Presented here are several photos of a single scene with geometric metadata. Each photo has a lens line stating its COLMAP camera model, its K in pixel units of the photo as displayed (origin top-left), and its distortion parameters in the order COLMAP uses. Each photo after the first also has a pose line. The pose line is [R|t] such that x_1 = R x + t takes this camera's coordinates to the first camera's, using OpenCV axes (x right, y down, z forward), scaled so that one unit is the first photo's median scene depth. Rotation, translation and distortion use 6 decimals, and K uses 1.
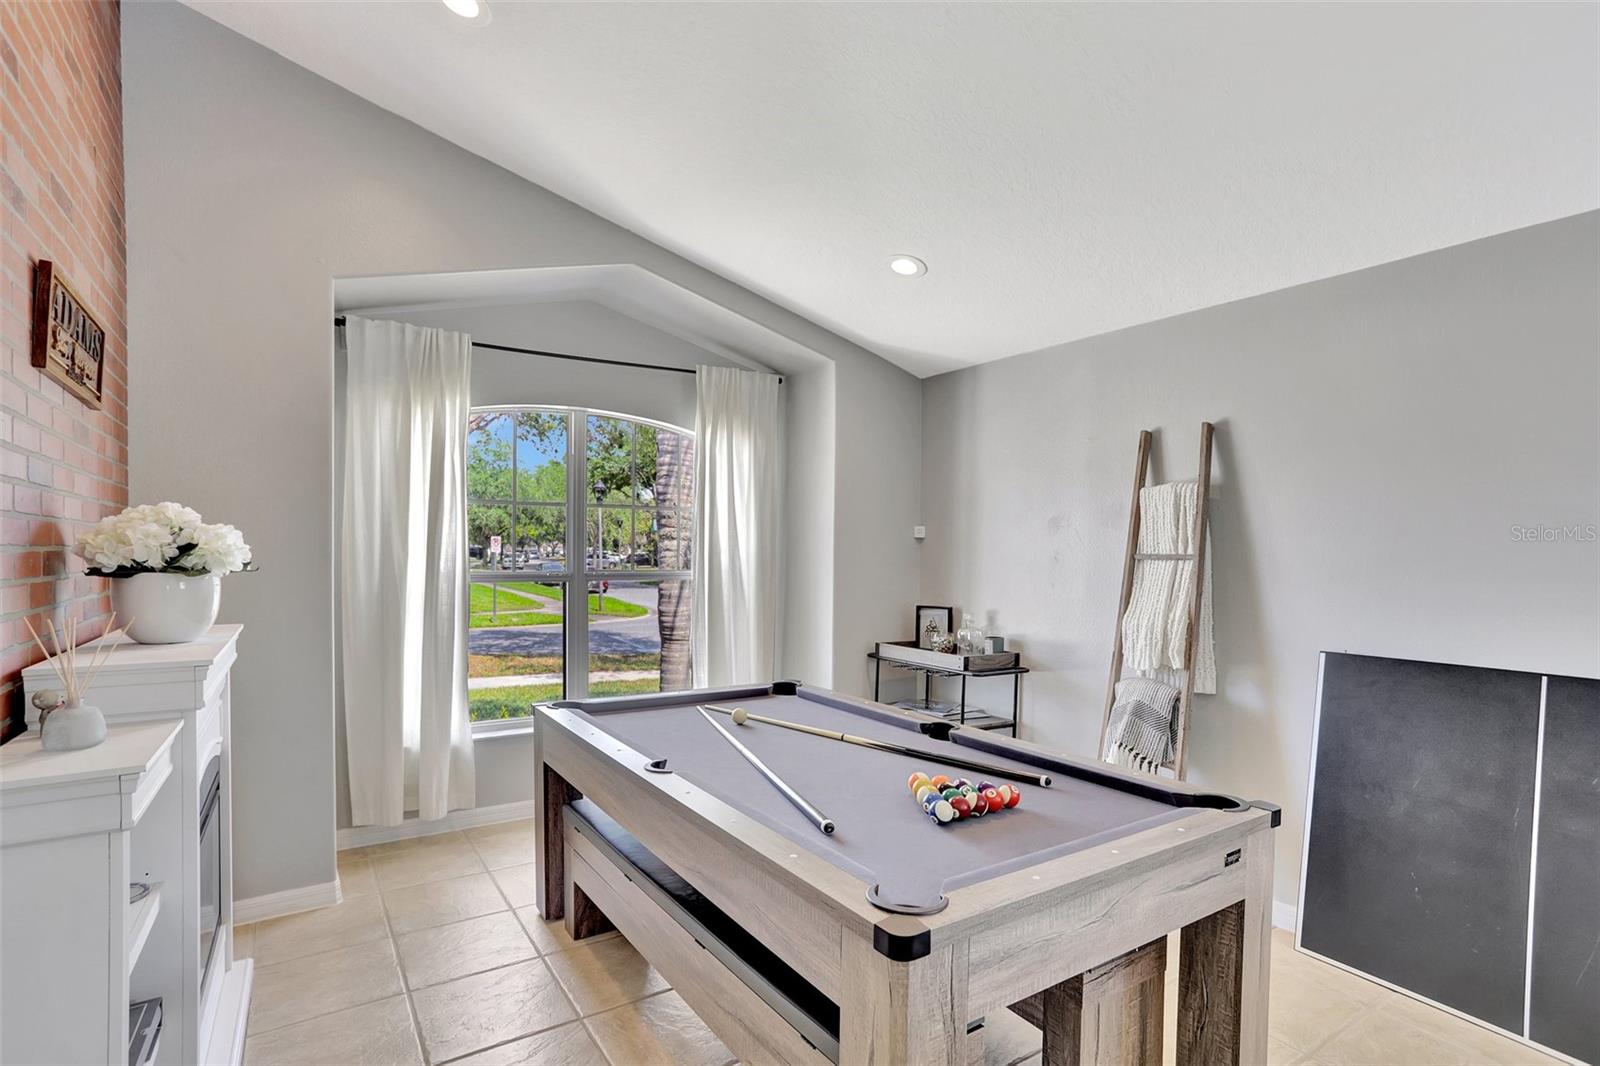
lens RADIAL K [[787.0, 0, 805.4], [0, 787.0, 545.9], [0, 0, 1]] dist [-0.085955, 0.043887]
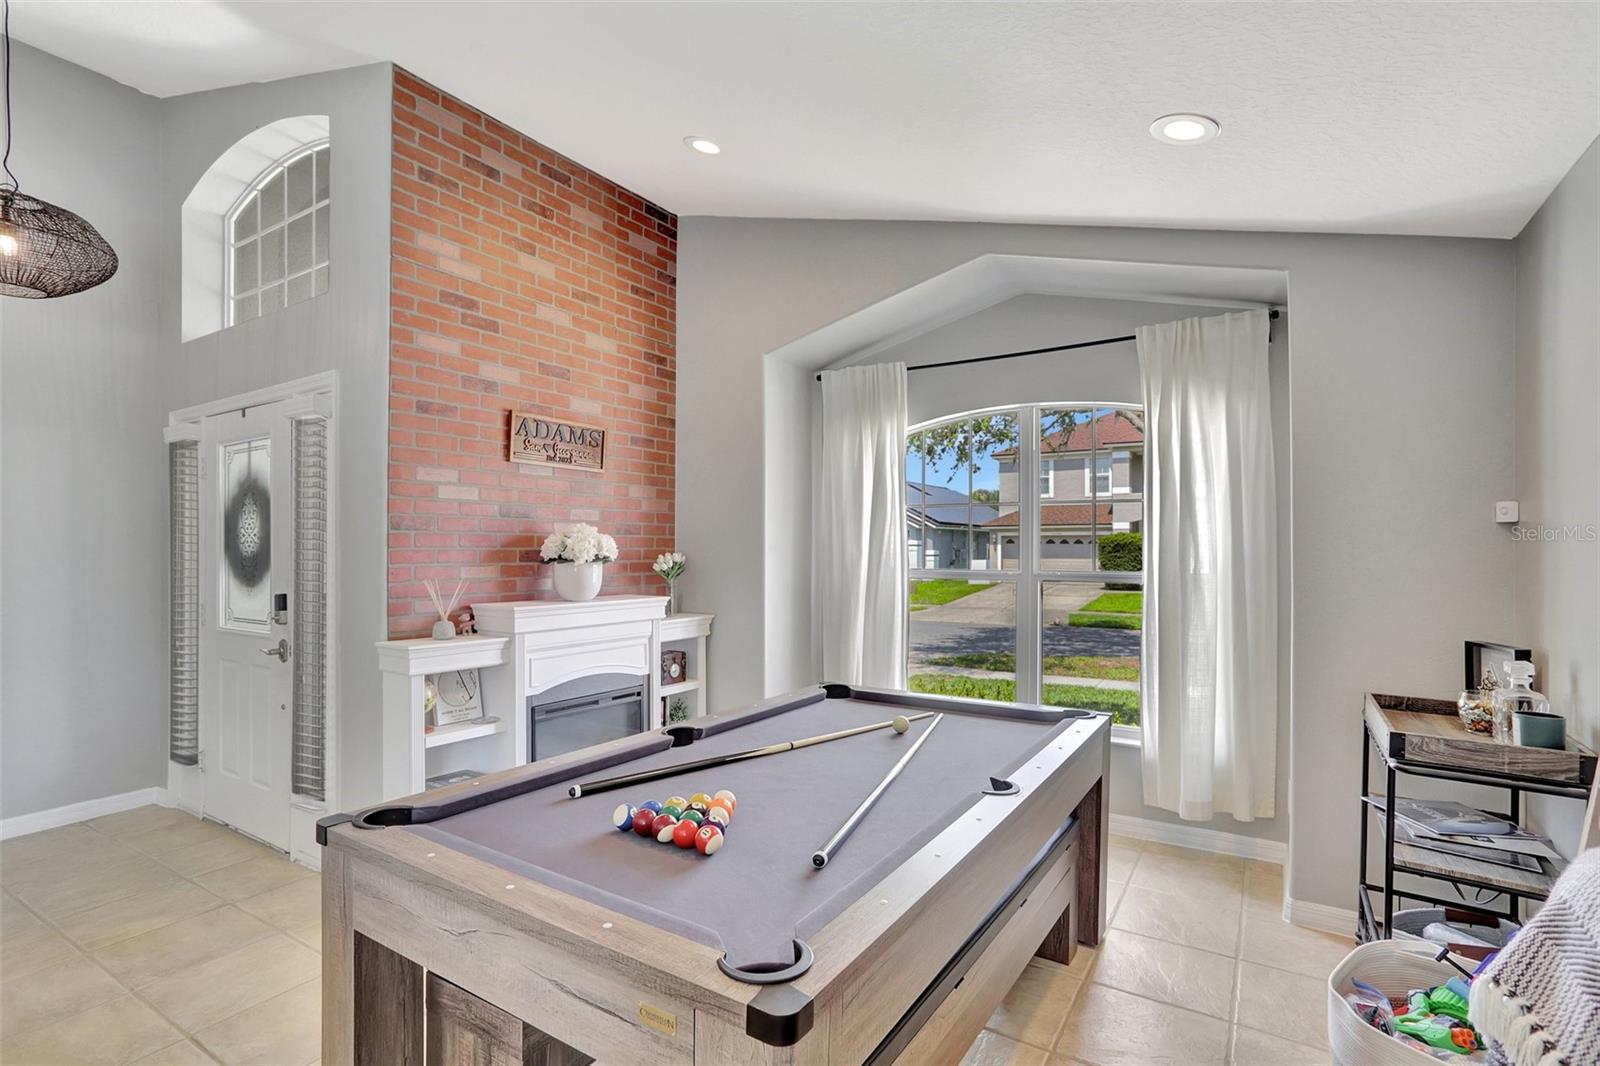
lens RADIAL K [[787.0, 0, 805.4], [0, 787.0, 545.9], [0, 0, 1]] dist [-0.085955, 0.043887]
pose [[0.384174, -0.014489, -0.923147, 0.585474], [0.008246, 0.999891, -0.012262, 0.011831], [0.923224, -0.002901, 0.384252, 0.428324]]
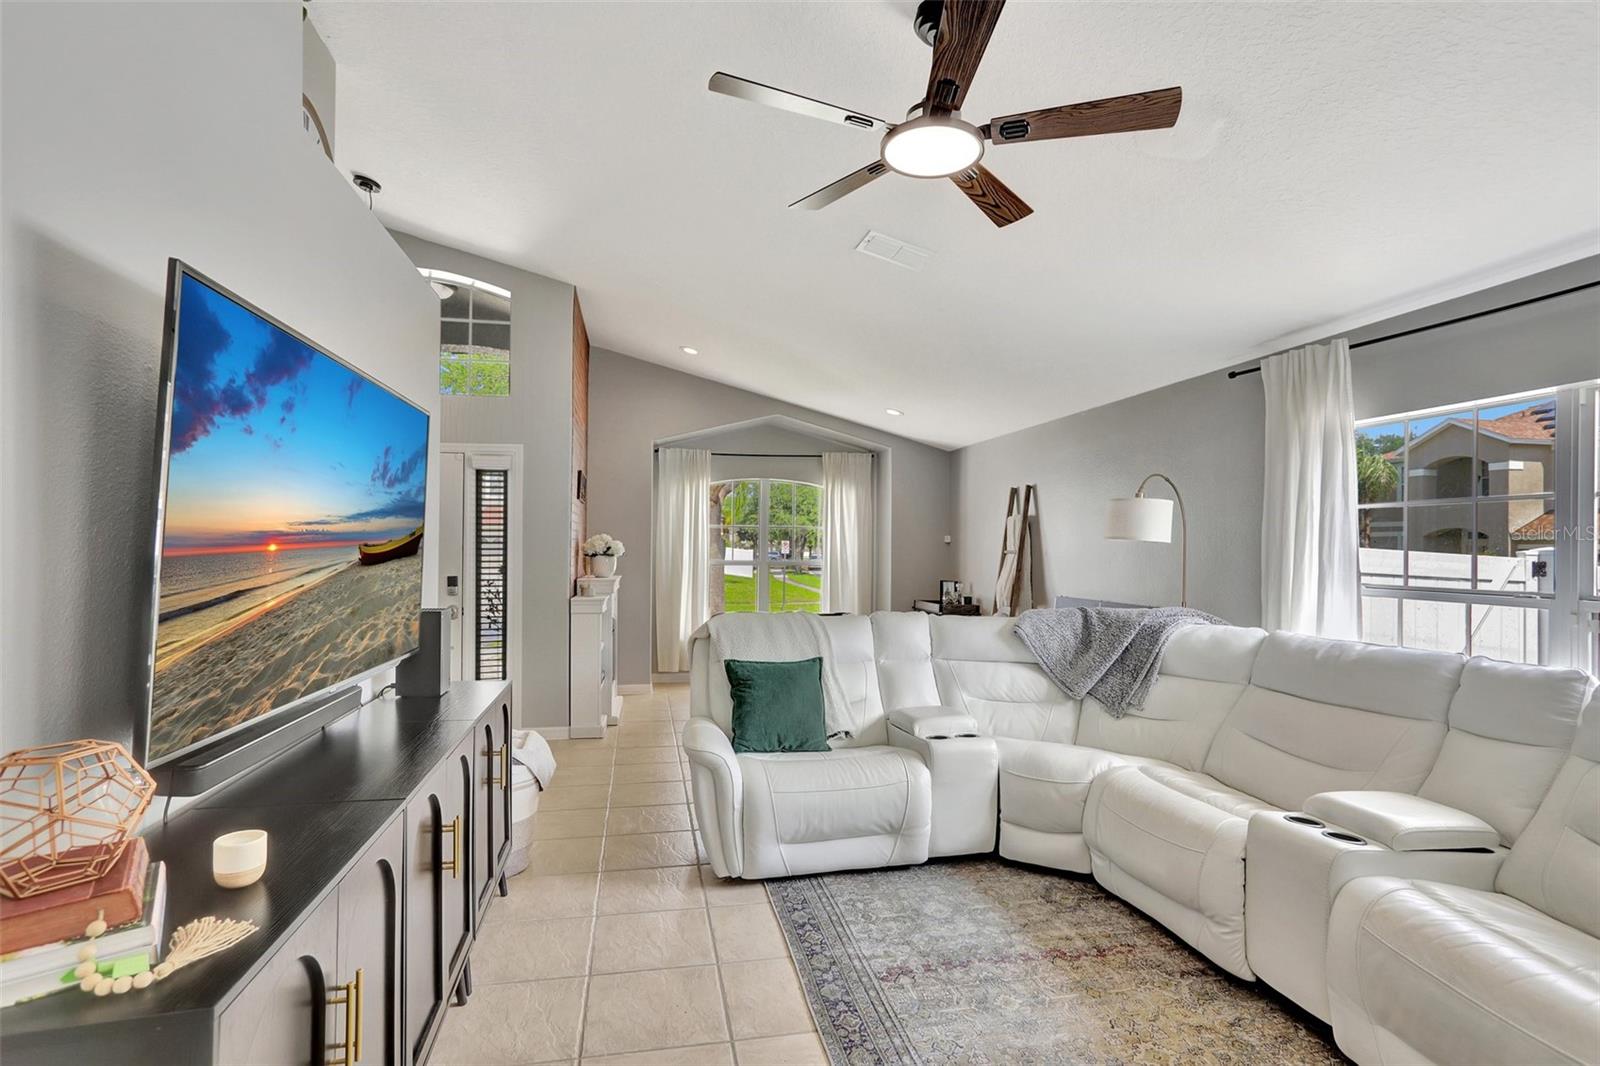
lens RADIAL K [[787.0, 0, 805.4], [0, 787.0, 545.9], [0, 0, 1]] dist [-0.085955, 0.043887]
pose [[0.923569, -0.002022, -0.383428, 0.682685], [0.001619, 0.999998, -0.001374, -0.000667], [0.383430, 0.000648, 0.923570, -0.969263]]
